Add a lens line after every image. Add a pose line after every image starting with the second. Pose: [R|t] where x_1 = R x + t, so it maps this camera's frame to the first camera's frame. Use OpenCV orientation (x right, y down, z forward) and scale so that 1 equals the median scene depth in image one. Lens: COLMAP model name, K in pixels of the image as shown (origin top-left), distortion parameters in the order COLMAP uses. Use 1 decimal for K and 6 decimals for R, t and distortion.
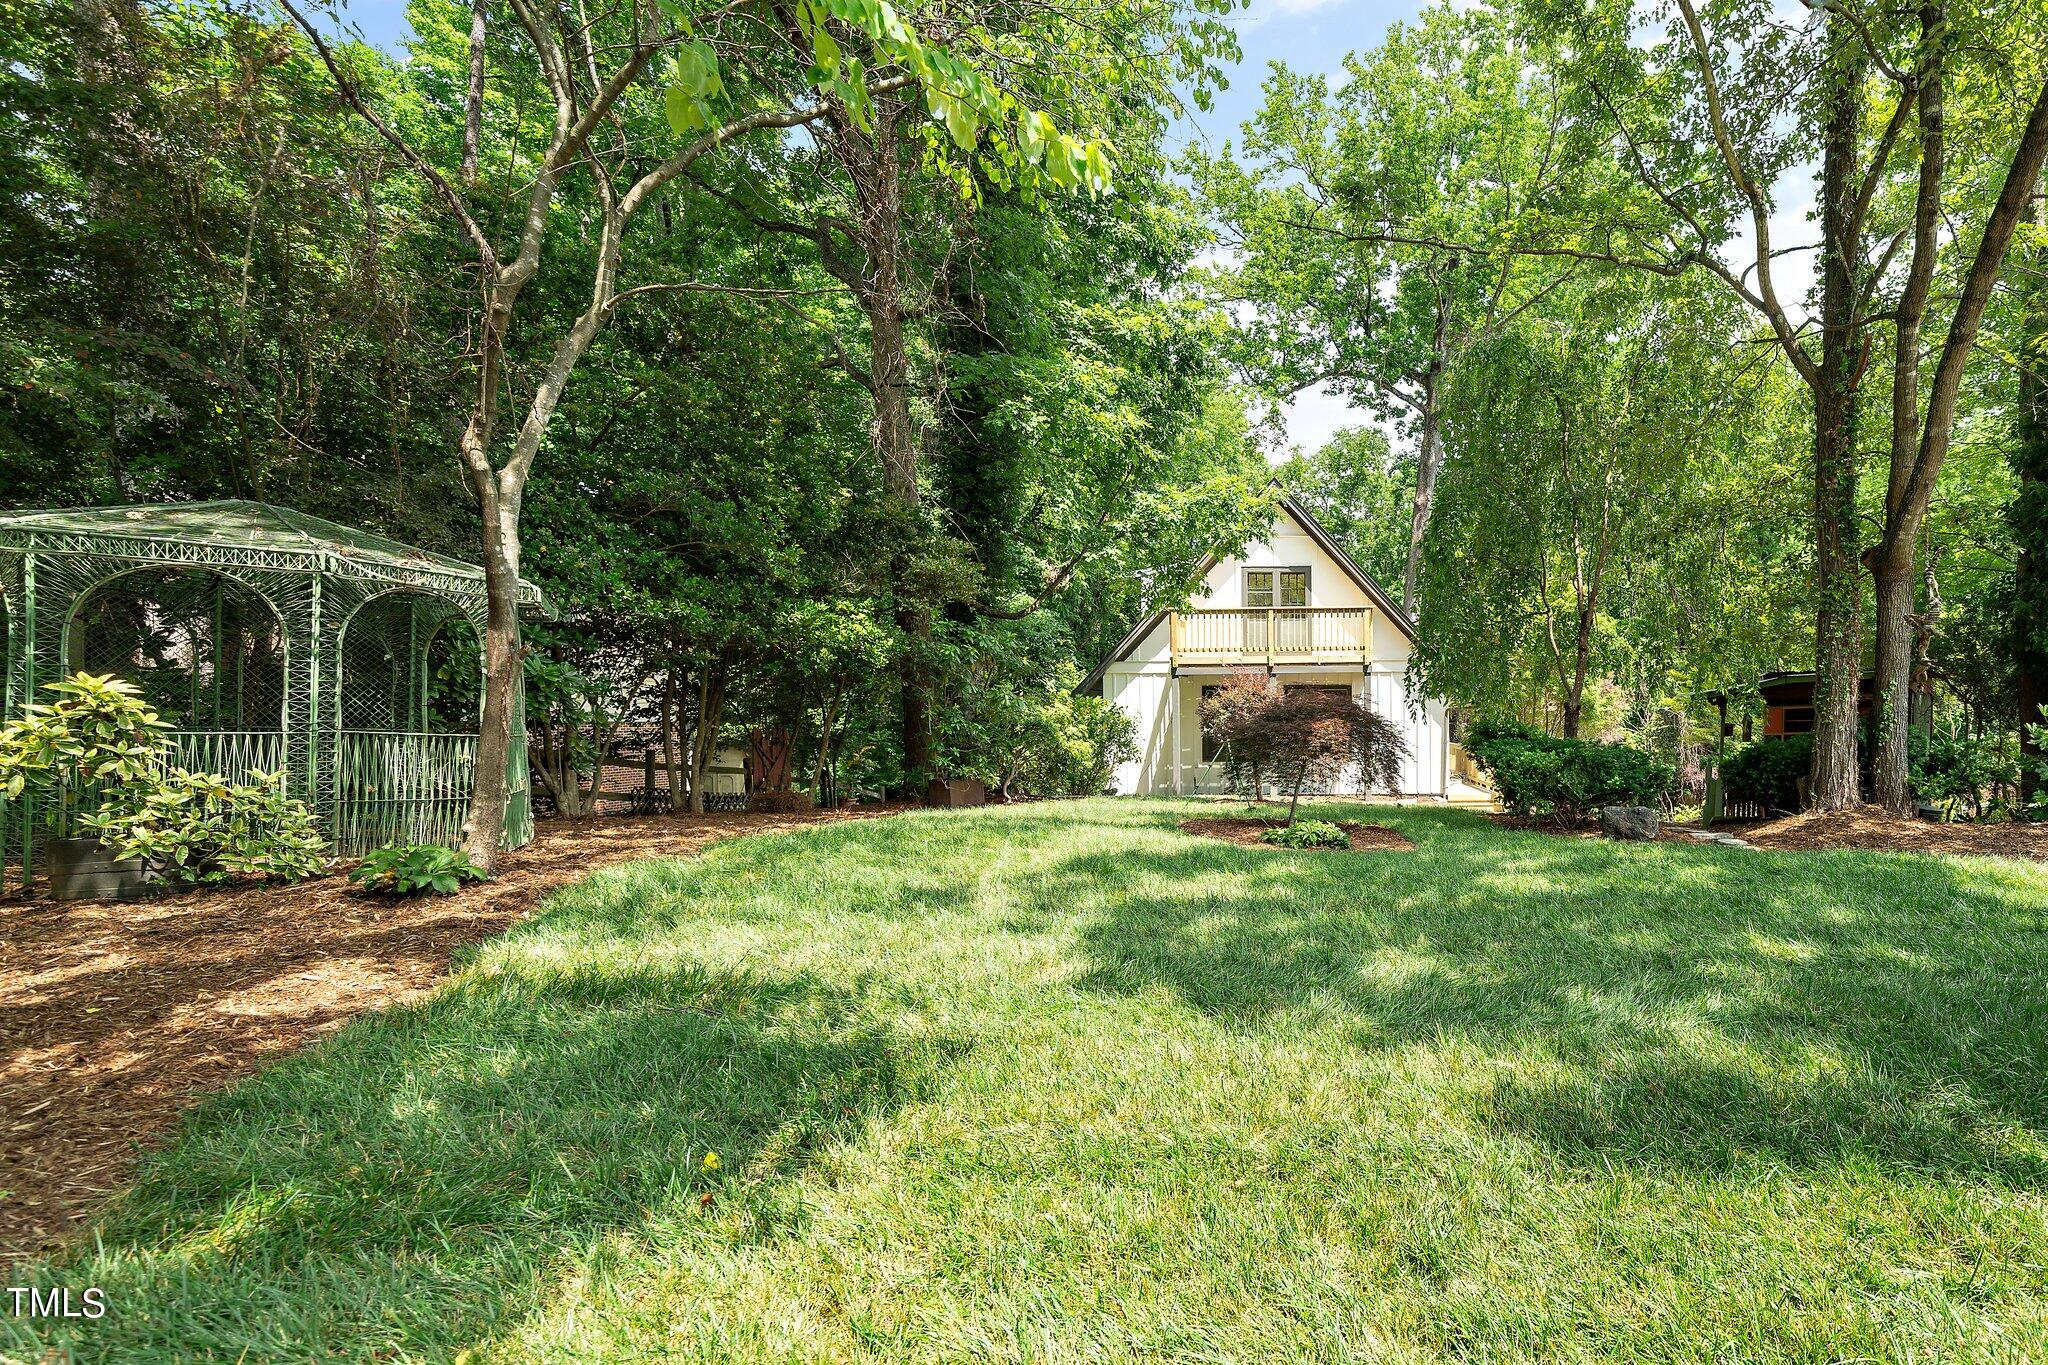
lens RADIAL K [[884.4, 0, 1004.4], [0, 884.4, 704.1], [0, 0, 1]] dist [-0.001743, -0.000058]
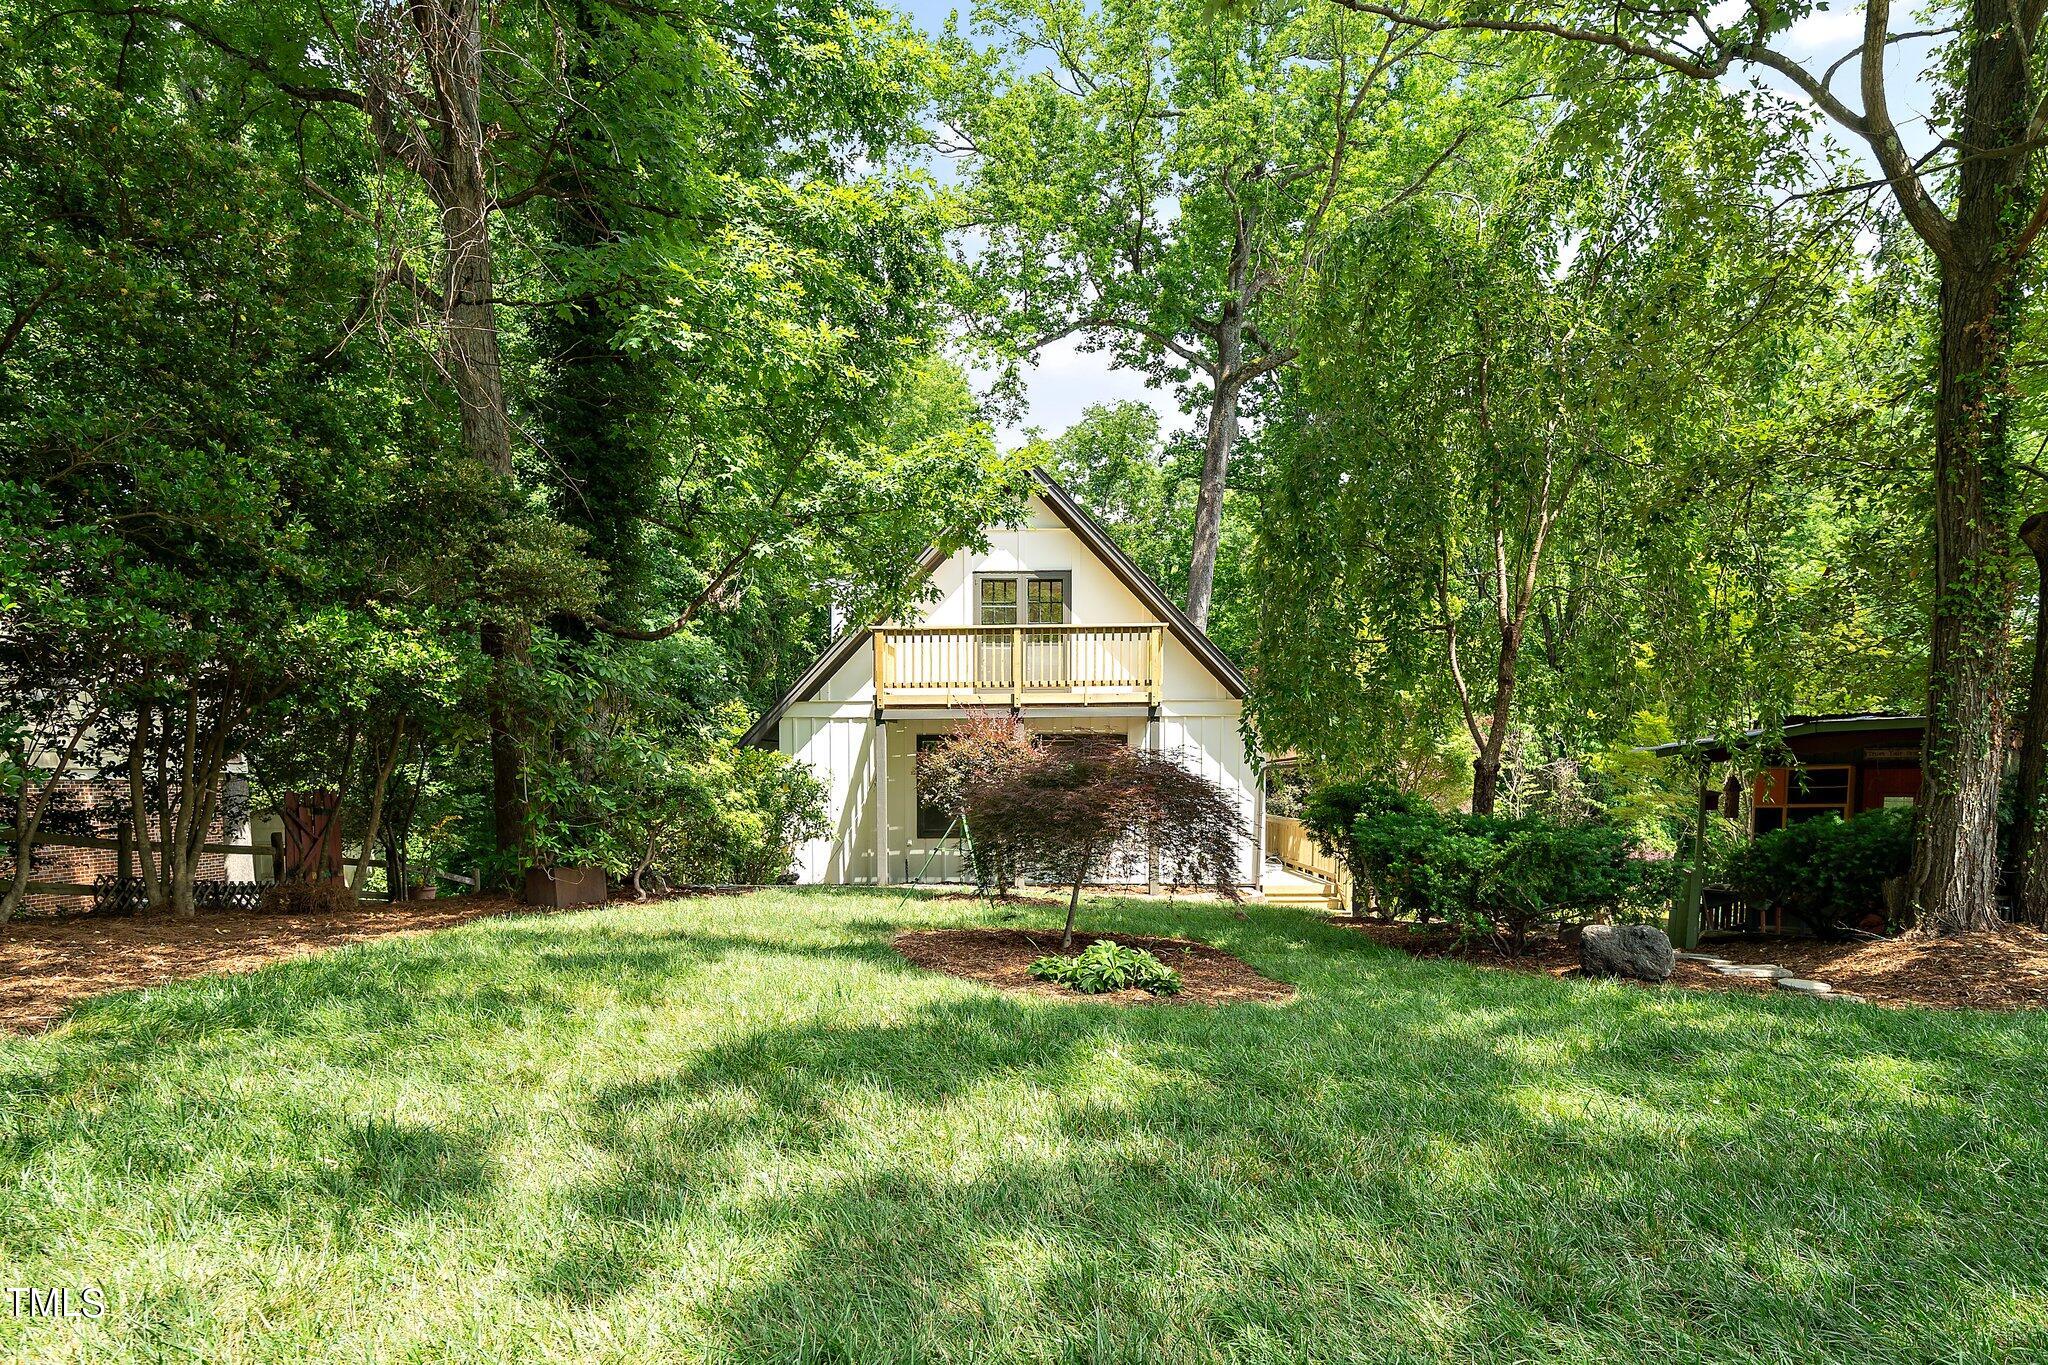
lens RADIAL K [[926.6, 0, 1004.6], [0, 926.6, 744.5], [0, 0, 1]] dist [-0.005252, -0.000631]
pose [[0.940027, 0.003909, 0.341077, 0.032732], [0.000653, 0.999912, -0.013258, -0.002733], [-0.341098, 0.012685, 0.939942, 0.277328]]
